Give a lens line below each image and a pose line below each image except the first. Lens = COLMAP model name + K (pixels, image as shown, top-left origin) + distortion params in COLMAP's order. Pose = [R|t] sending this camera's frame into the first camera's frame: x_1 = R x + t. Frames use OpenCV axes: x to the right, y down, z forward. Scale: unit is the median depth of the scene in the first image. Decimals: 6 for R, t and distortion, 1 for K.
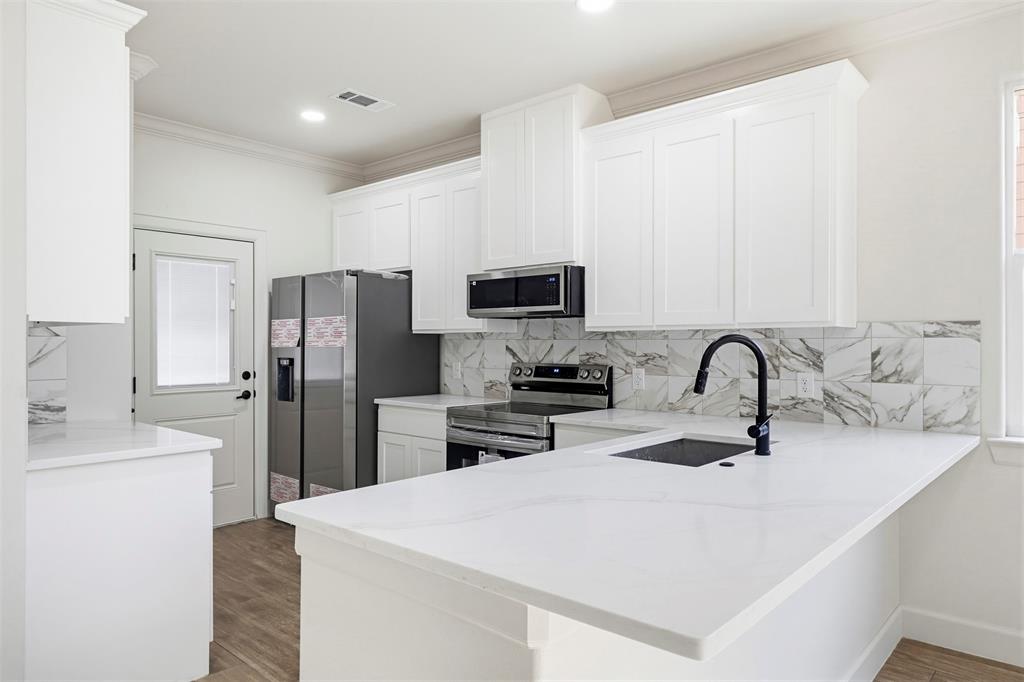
lens RADIAL K [[672.4, 0, 512.0], [0, 672.4, 341.0], [0, 0, 1]] dist [0.022375, 0.000186]
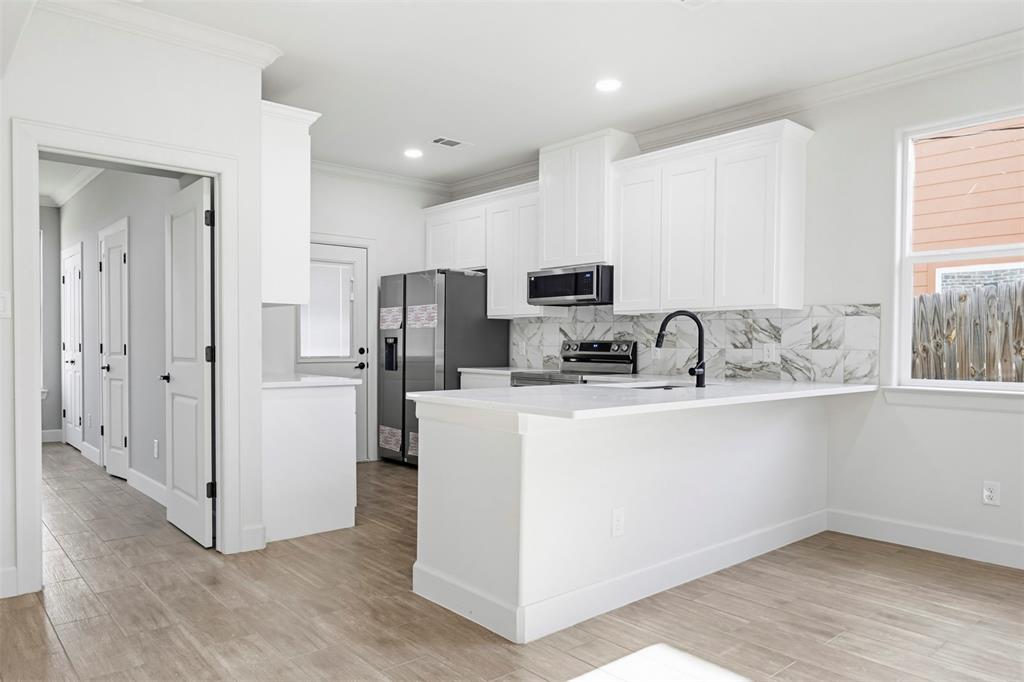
lens RADIAL K [[697.5, 0, 512.0], [0, 697.5, 341.0], [0, 0, 1]] dist [-0.006455, -0.000949]
pose [[0.991815, 0.005097, -0.127580, 0.080980], [-0.004652, 0.999982, 0.003783, 0.031774], [0.127597, -0.003158, 0.991821, -0.368844]]
